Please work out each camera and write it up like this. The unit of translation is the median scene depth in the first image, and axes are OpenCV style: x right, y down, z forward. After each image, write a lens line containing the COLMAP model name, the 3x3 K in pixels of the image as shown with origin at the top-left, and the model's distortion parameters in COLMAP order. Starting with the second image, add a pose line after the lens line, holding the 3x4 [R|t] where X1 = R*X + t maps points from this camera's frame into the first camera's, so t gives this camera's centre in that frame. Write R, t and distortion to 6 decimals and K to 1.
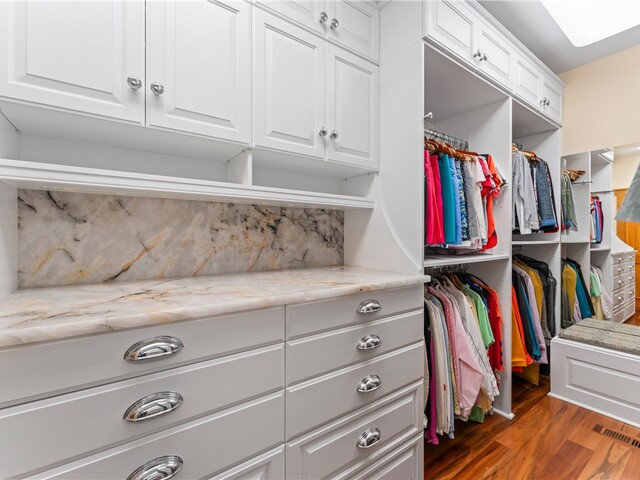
lens RADIAL K [[290.3, 0, 319.0], [0, 290.3, 240.4], [0, 0, 1]] dist [0.002663, -0.000171]
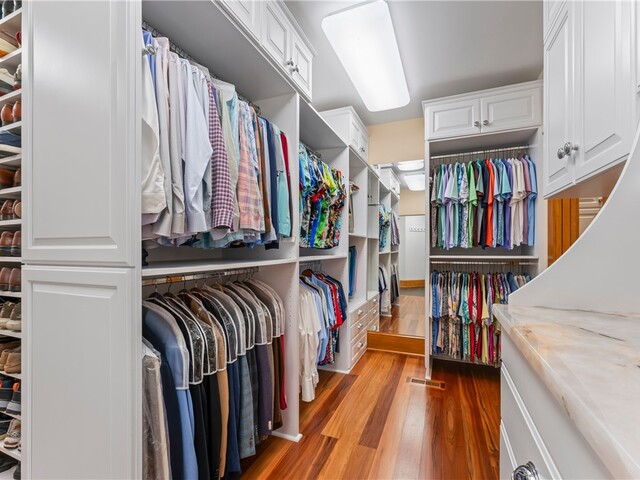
lens RADIAL K [[290.3, 0, 322.3], [0, 290.3, 243.7], [0, 0, 1]] dist [0.002663, -0.000171]
pose [[0.848995, 0.008342, 0.528335, 0.111042], [-0.006727, 0.999965, -0.004980, -0.006313], [-0.528358, 0.000673, 0.849021, 0.082186]]
